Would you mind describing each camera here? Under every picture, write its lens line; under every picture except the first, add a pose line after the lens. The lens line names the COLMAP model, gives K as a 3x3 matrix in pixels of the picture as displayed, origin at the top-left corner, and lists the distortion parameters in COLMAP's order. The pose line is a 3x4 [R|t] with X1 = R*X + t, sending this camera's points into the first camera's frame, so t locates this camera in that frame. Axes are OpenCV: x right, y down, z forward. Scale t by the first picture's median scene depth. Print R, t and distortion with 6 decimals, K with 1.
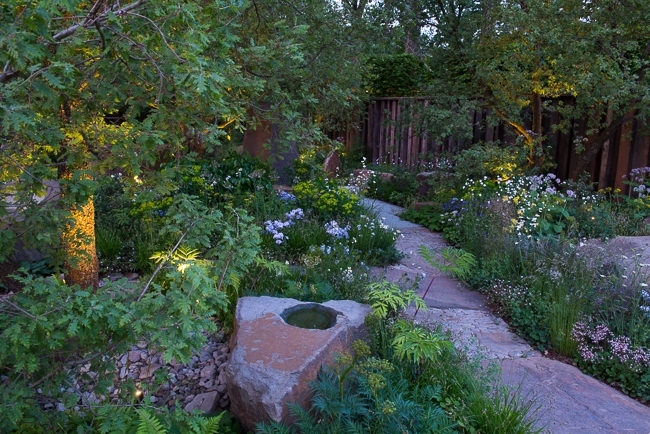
lens RADIAL K [[541.7, 0, 325.2], [0, 541.7, 217.0], [0, 0, 1]] dist [-0.002303, -0.000166]
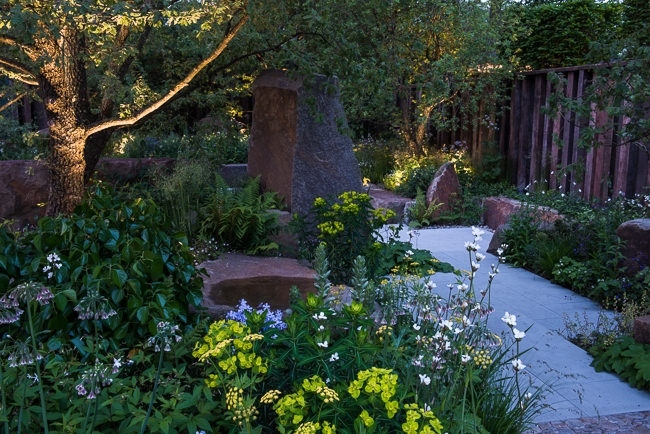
lens RADIAL K [[631.3, 0, 324.6], [0, 631.3, 217.7], [0, 0, 1]] dist [0.019472, 0.000000]
pose [[0.977571, 0.016305, -0.209976, 0.029487], [-0.020858, 0.999593, -0.019485, -0.049296], [0.209572, 0.023427, 0.977512, 0.309774]]
